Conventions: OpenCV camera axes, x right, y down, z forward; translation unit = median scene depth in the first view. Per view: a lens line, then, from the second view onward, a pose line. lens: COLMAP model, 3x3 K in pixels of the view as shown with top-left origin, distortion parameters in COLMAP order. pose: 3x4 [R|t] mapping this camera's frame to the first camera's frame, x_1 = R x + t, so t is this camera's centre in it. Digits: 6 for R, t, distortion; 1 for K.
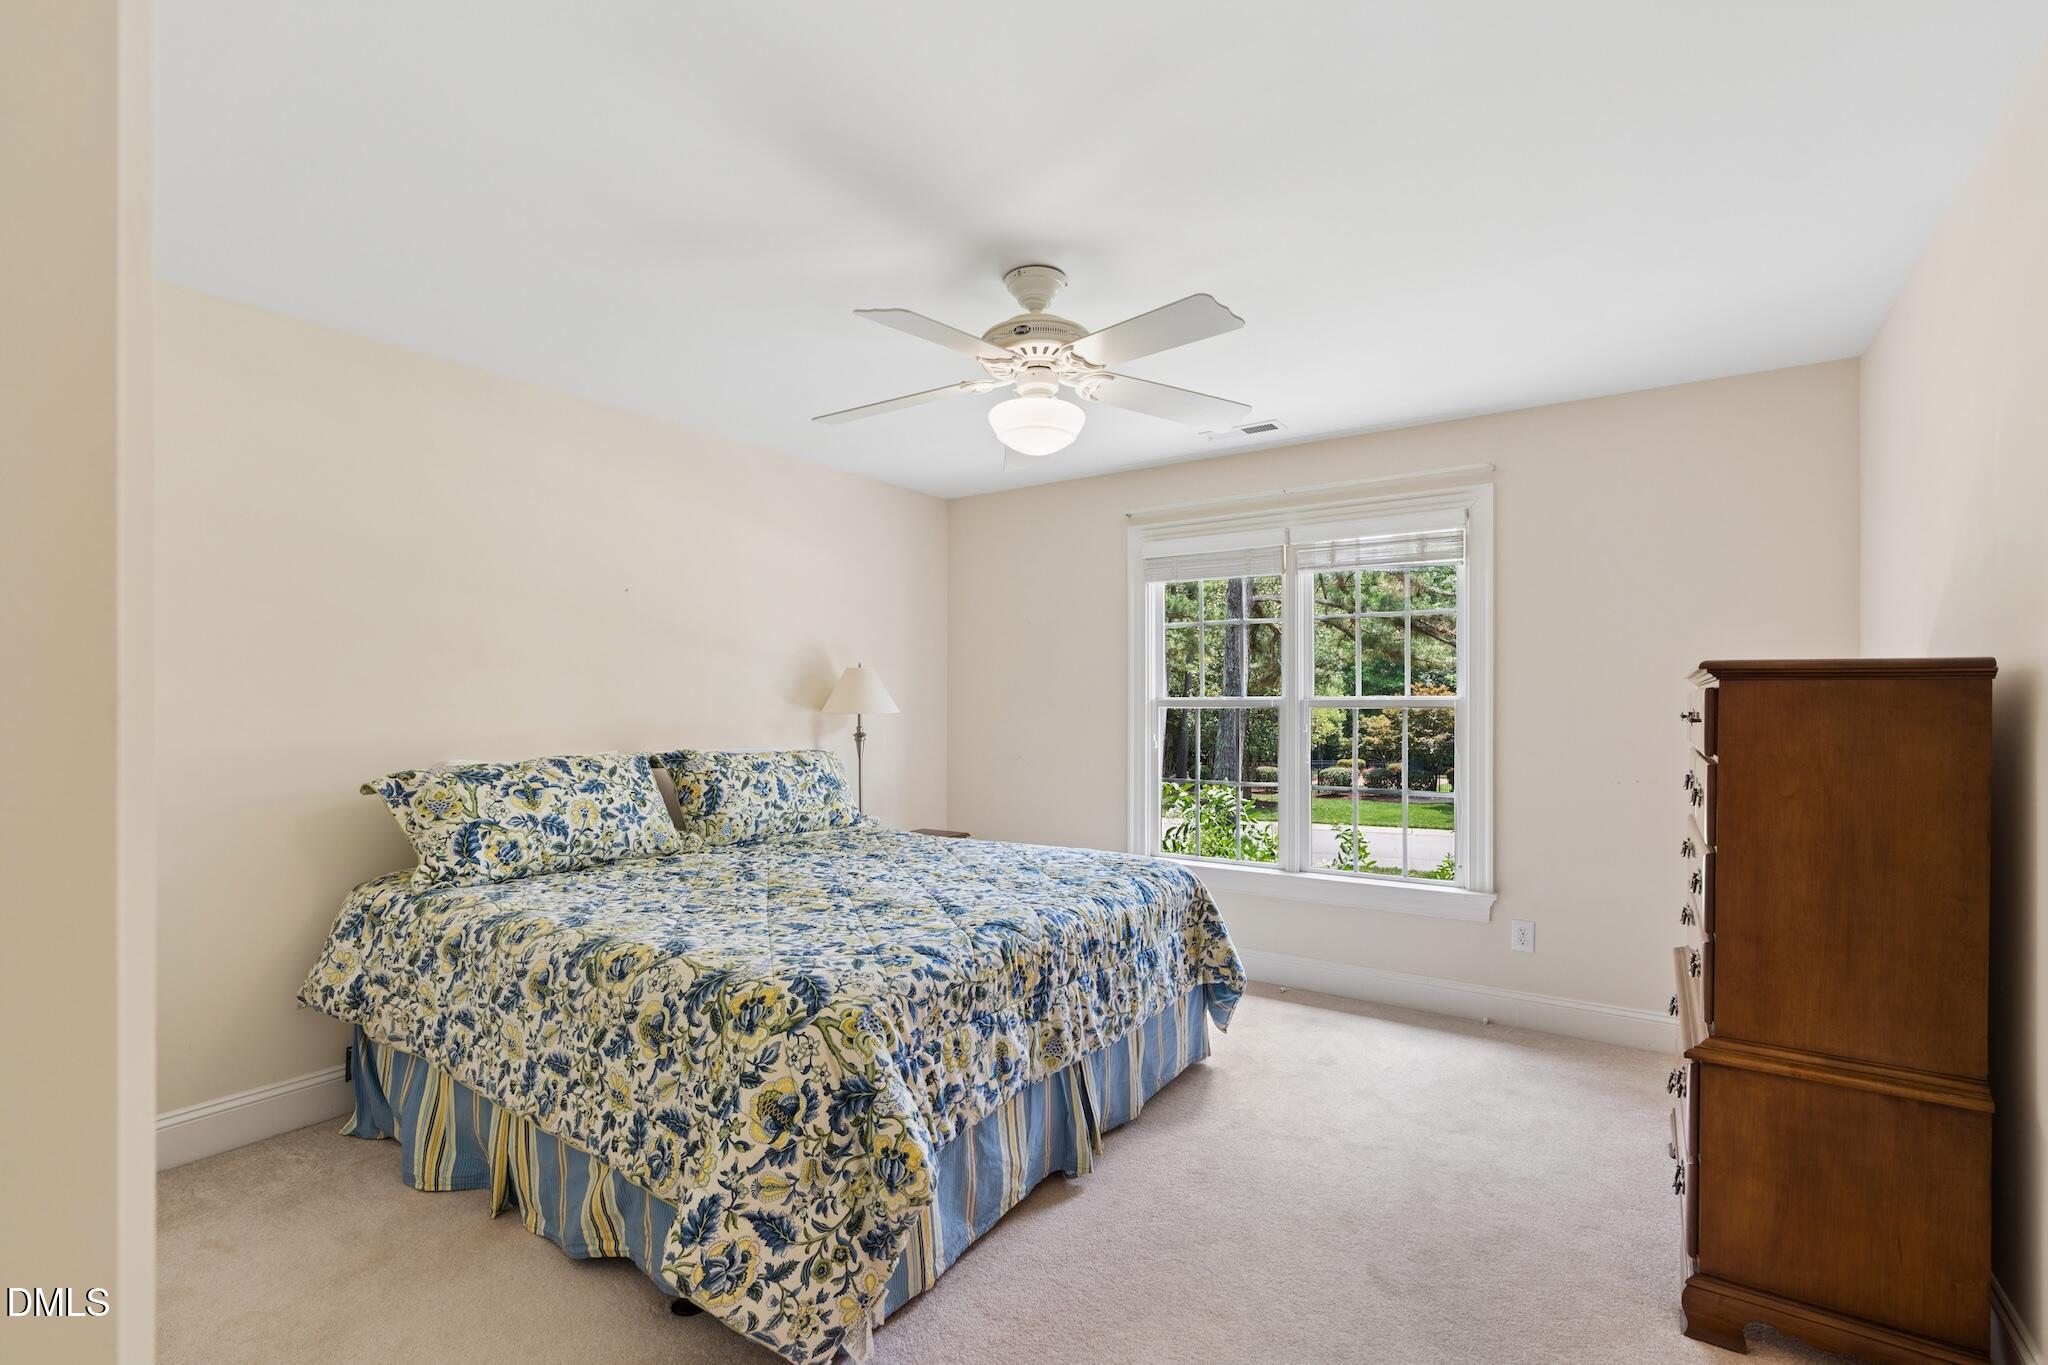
lens RADIAL K [[933.0, 0, 1024.0], [0, 933.0, 682.5], [0, 0, 1]] dist [-0.001303, -0.000099]
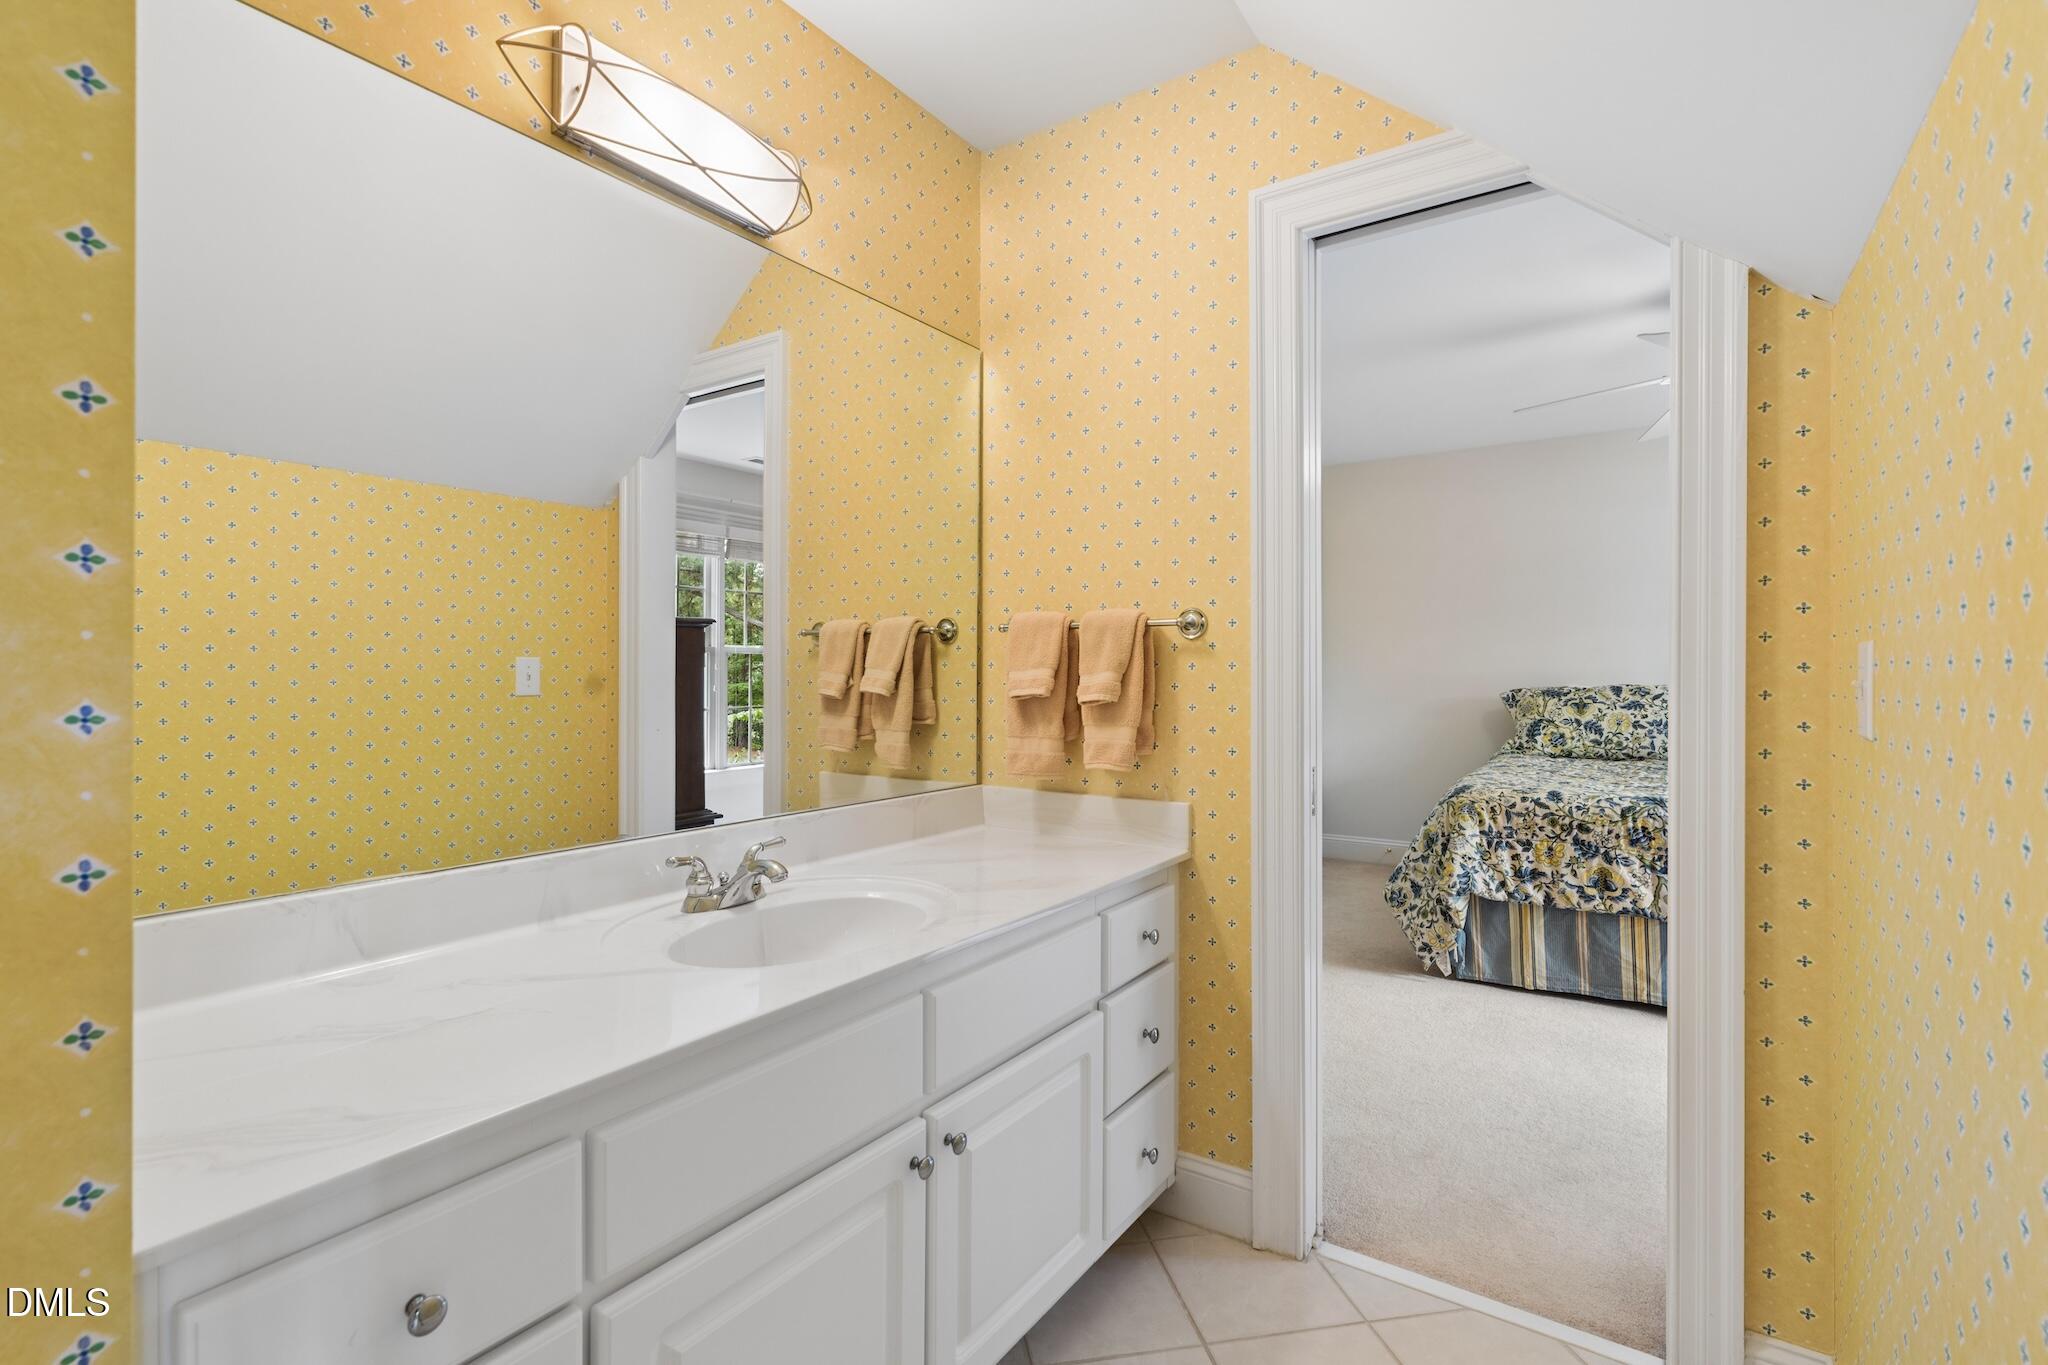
lens RADIAL K [[933.0, 0, 1024.0], [0, 933.0, 682.5], [0, 0, 1]] dist [-0.001303, -0.000099]
pose [[-0.010419, 0.009228, -0.999903, 1.108539], [0.019575, 0.999768, 0.009023, 0.050601], [0.999754, -0.019479, -0.010597, 0.089319]]
